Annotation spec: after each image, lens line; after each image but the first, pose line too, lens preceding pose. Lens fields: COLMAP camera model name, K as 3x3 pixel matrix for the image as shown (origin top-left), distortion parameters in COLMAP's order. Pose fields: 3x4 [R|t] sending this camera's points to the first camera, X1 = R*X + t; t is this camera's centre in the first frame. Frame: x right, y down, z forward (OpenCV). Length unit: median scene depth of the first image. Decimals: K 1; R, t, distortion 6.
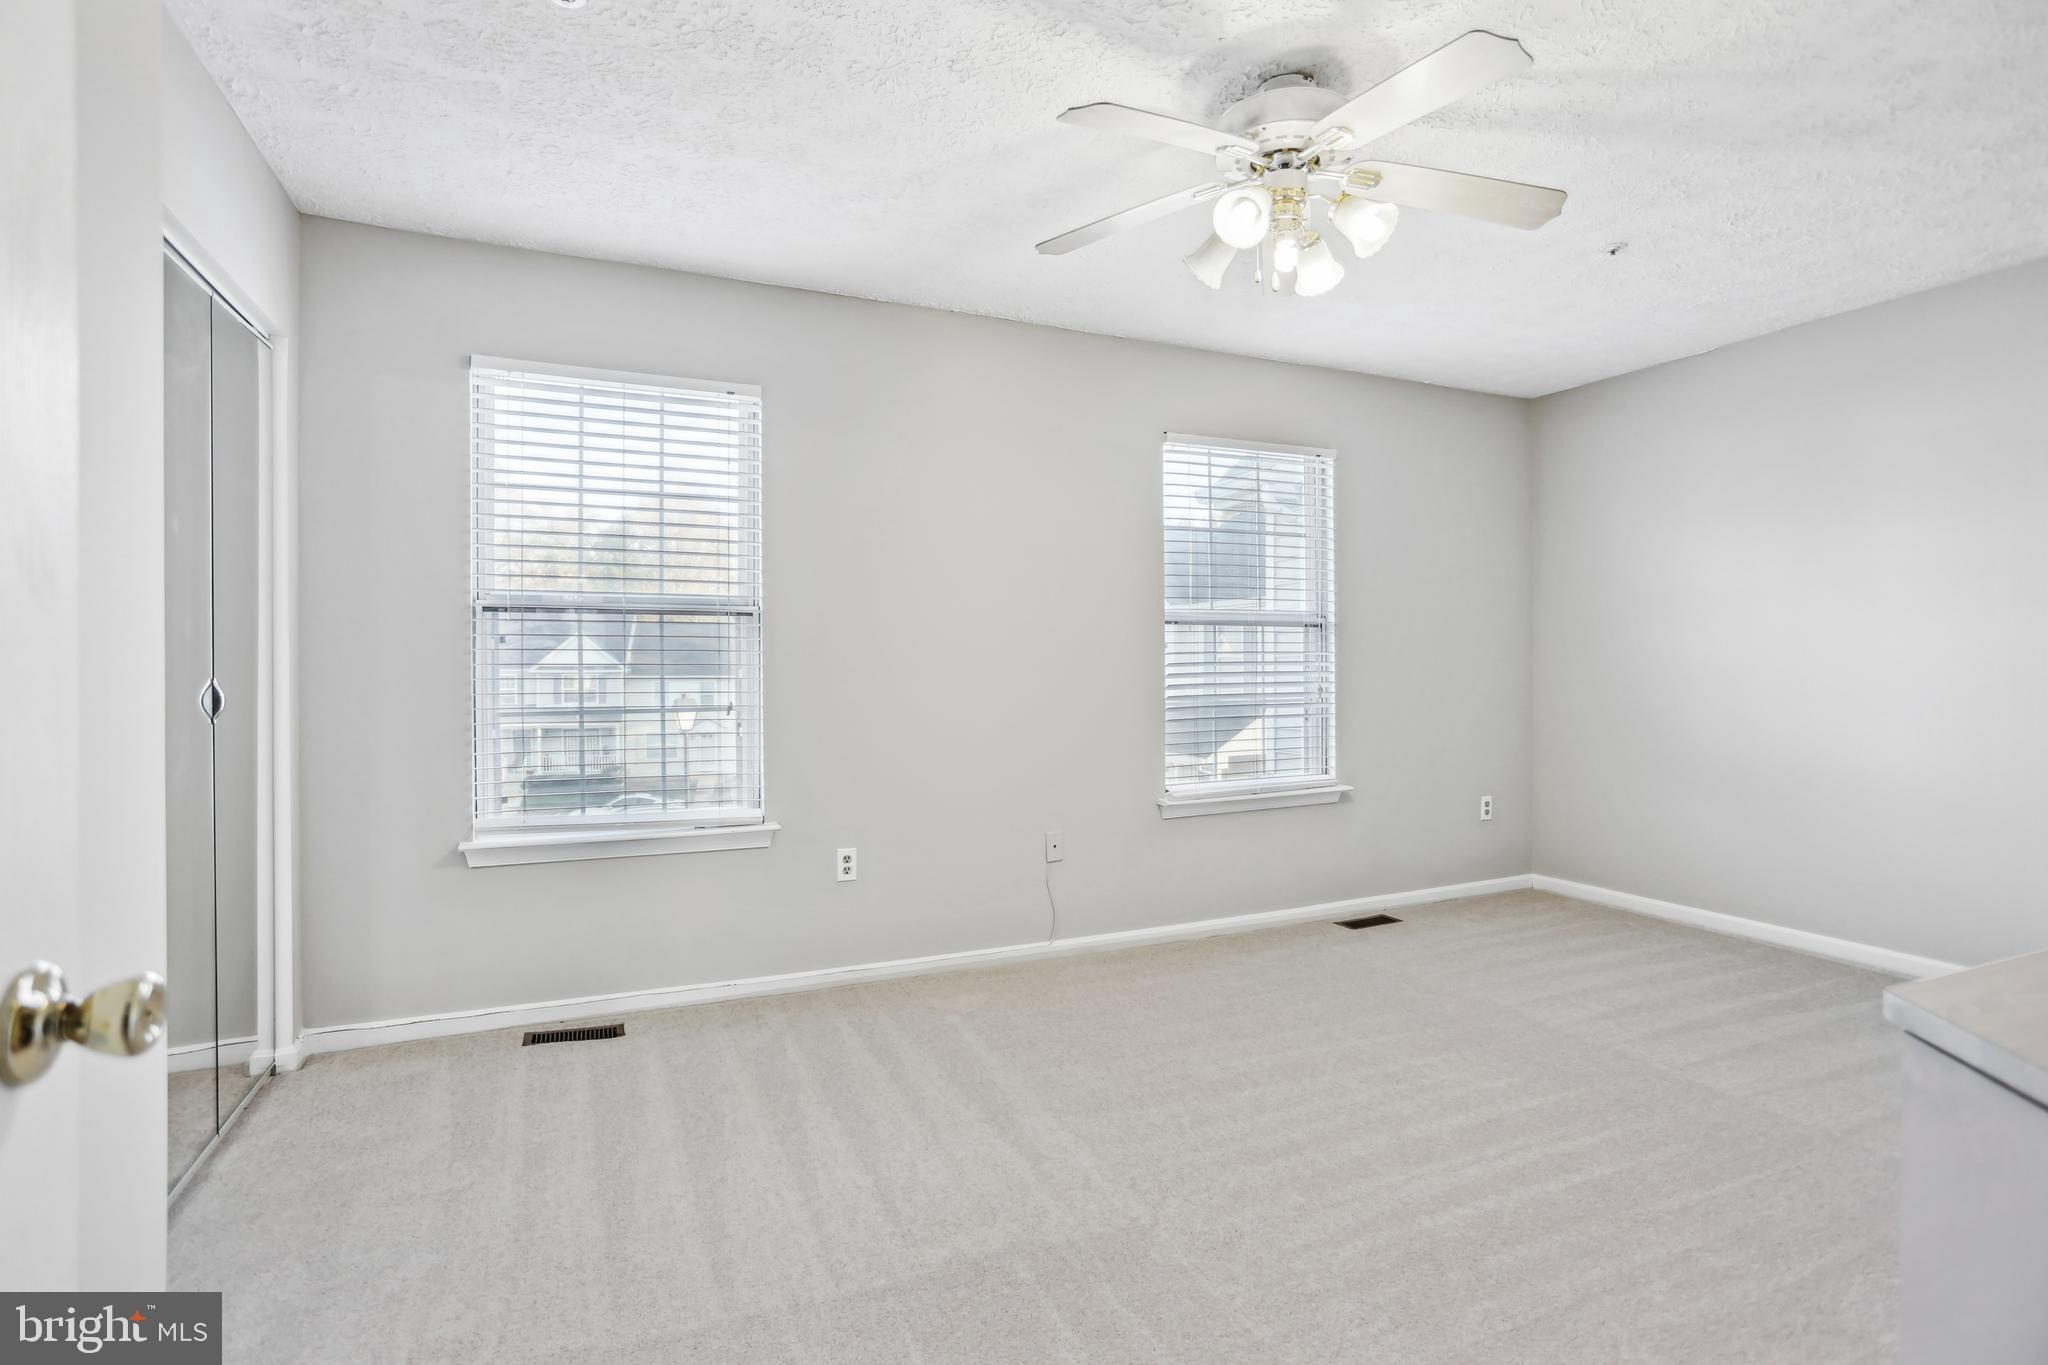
lens RADIAL K [[942.6, 0, 1022.1], [0, 942.6, 662.6], [0, 0, 1]] dist [-0.048938, -0.000015]
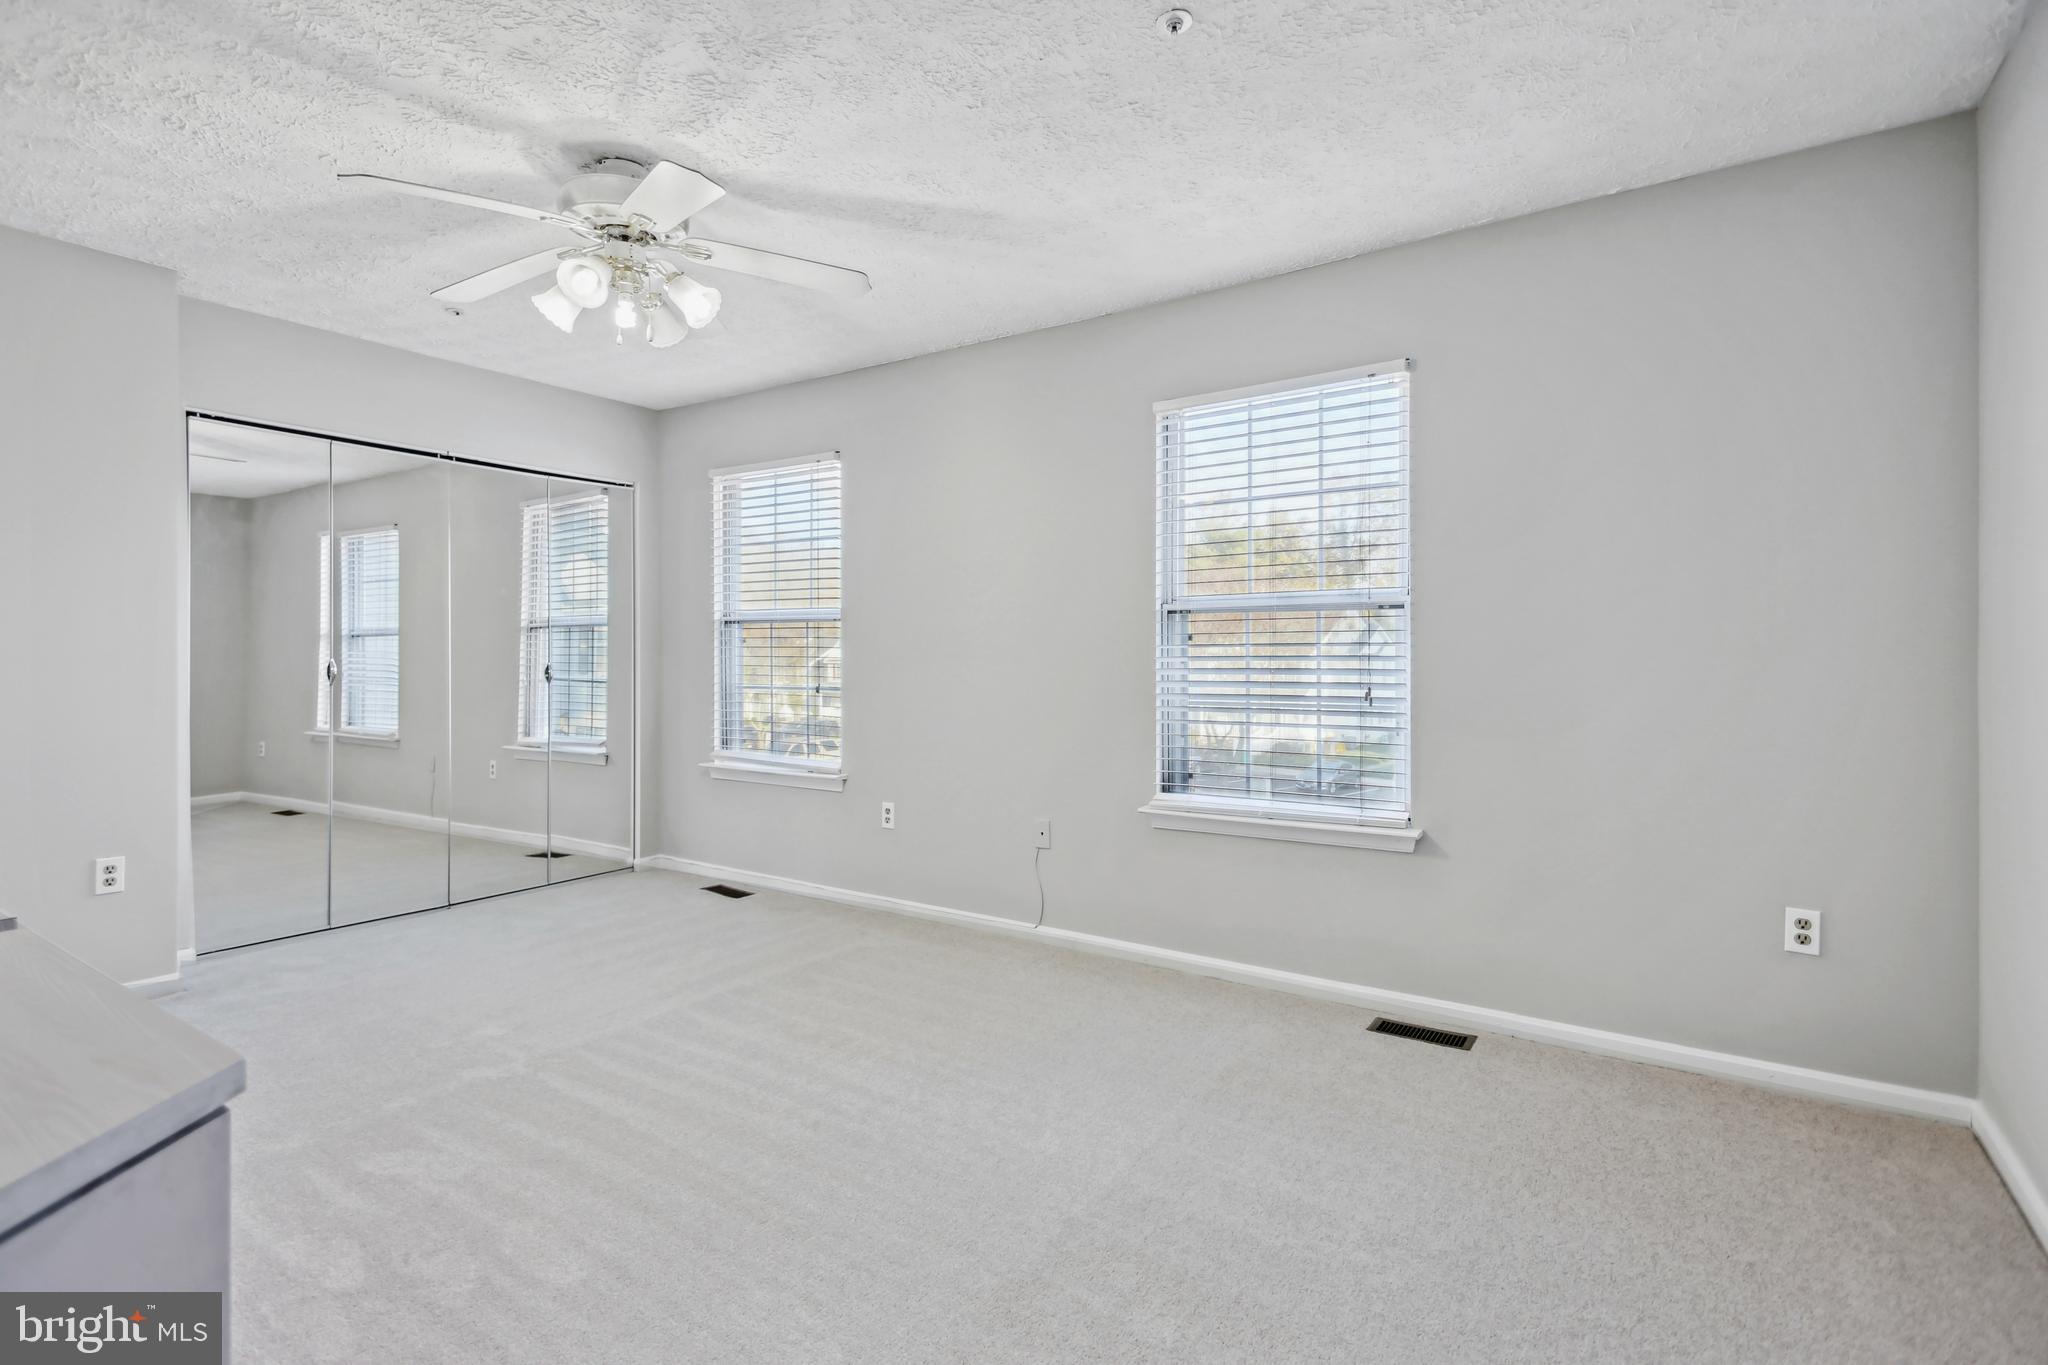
lens RADIAL K [[987.4, 0, 1021.6], [0, 987.4, 666.0], [0, 0, 1]] dist [0.000484, 0.000053]
pose [[0.514006, 0.005900, -0.857766, 0.943148], [-0.000198, 0.999977, 0.006760, 0.005444], [0.857787, -0.003305, 0.513995, 0.431308]]
